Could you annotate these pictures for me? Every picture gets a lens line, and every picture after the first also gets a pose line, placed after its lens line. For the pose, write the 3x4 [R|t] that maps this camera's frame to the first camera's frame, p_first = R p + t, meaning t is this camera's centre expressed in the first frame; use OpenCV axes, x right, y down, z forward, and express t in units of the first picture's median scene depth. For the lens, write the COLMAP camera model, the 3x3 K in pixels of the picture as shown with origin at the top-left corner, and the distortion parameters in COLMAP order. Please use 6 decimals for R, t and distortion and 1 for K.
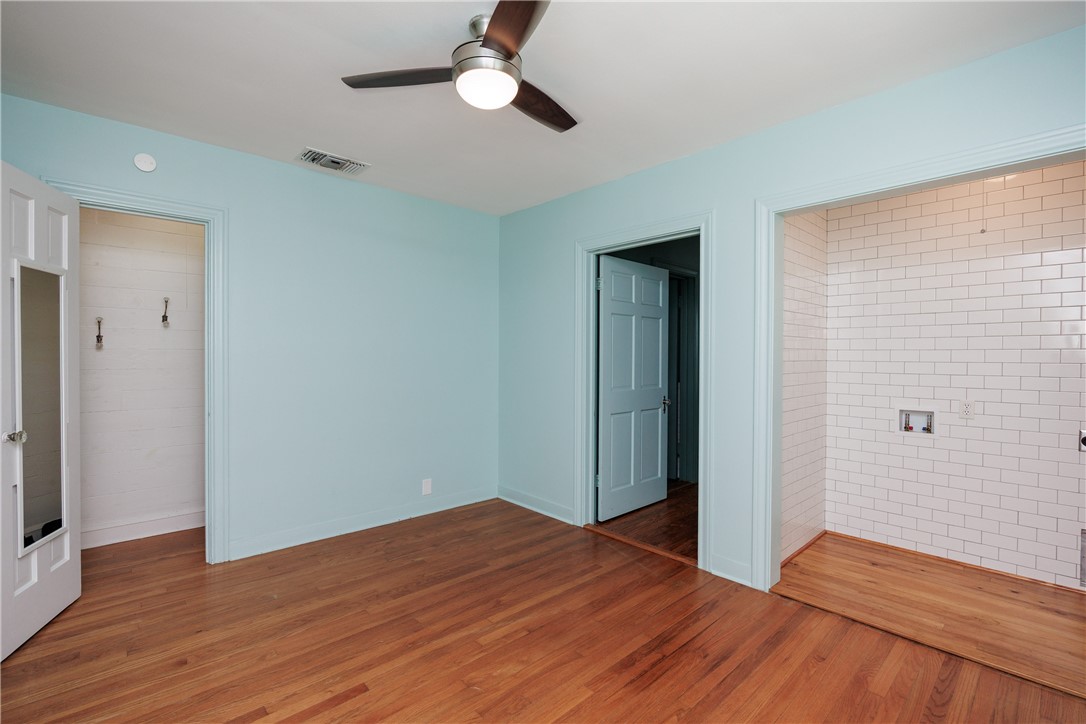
lens RADIAL K [[486.8, 0, 543.0], [0, 486.8, 358.5], [0, 0, 1]] dist [-0.009865, -0.000799]
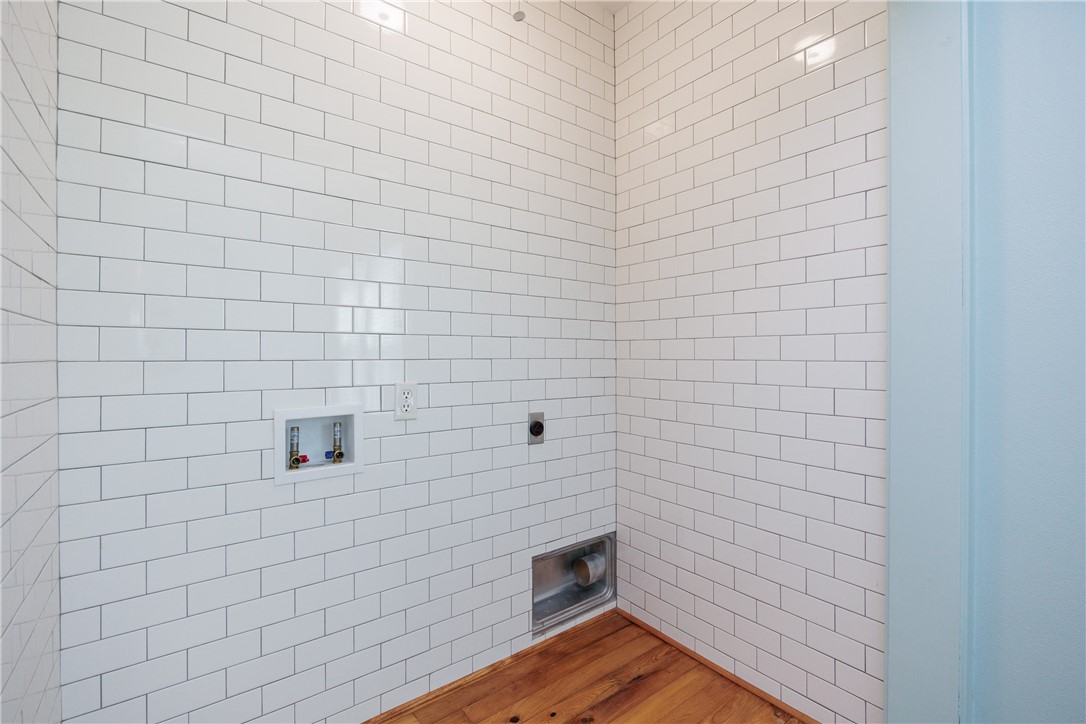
lens RADIAL K [[486.8, 0, 543.3], [0, 486.8, 356.9], [0, 0, 1]] dist [-0.009865, -0.000799]
pose [[0.104284, -0.004807, 0.994536, 0.357594], [0.013626, 0.999901, 0.003404, 0.054758], [-0.994454, 0.013197, 0.104339, 0.748683]]
